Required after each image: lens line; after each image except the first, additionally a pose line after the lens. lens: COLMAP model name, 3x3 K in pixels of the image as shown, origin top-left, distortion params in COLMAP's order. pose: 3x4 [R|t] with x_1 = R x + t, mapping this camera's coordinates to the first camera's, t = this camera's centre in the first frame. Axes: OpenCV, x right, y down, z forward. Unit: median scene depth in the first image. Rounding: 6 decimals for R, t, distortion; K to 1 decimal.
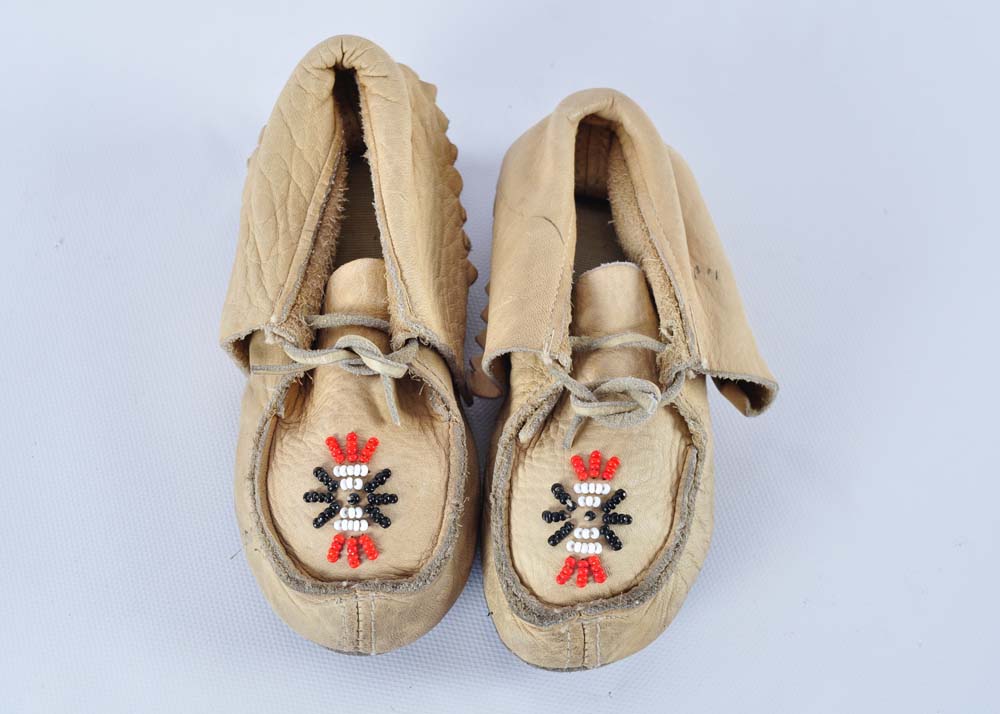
lens RADIAL K [[1688.3, 0, 491.0], [0, 1688.3, 356.5], [0, 0, 1]] dist [-0.034992, 0.000000]
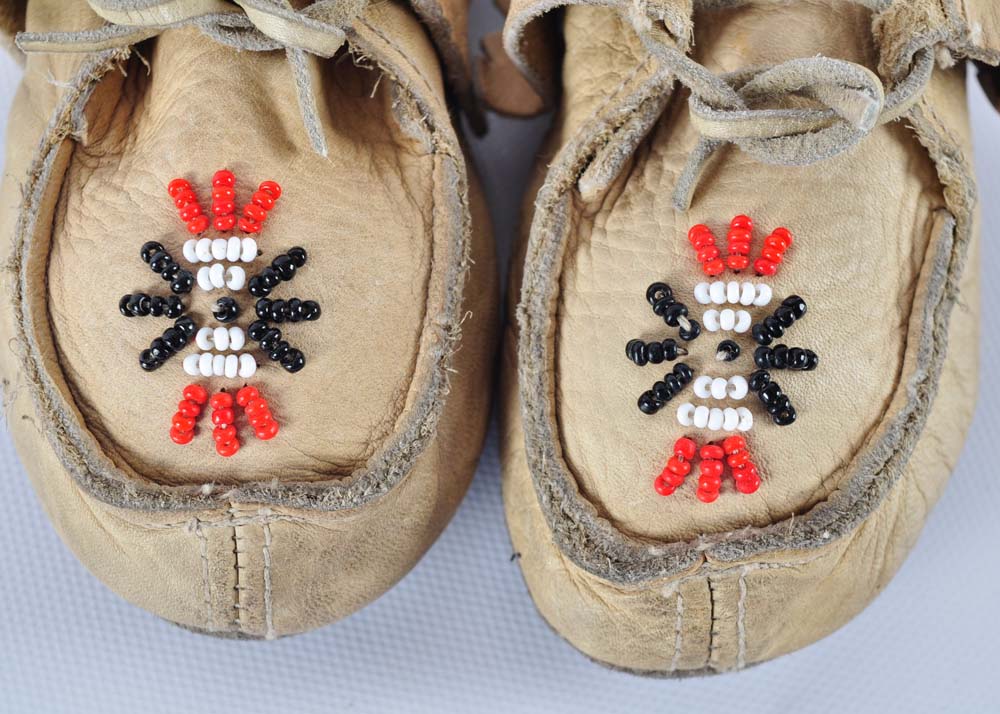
lens RADIAL K [[2500.7, 0, 504.2], [0, 2500.7, 358.5], [0, 0, 1]] dist [0.043954, 0.000000]
pose [[0.999821, 0.010122, -0.015976, 0.007265], [-0.009008, 0.997620, 0.068361, 0.048354], [0.016629, -0.068204, 0.997533, 0.296927]]
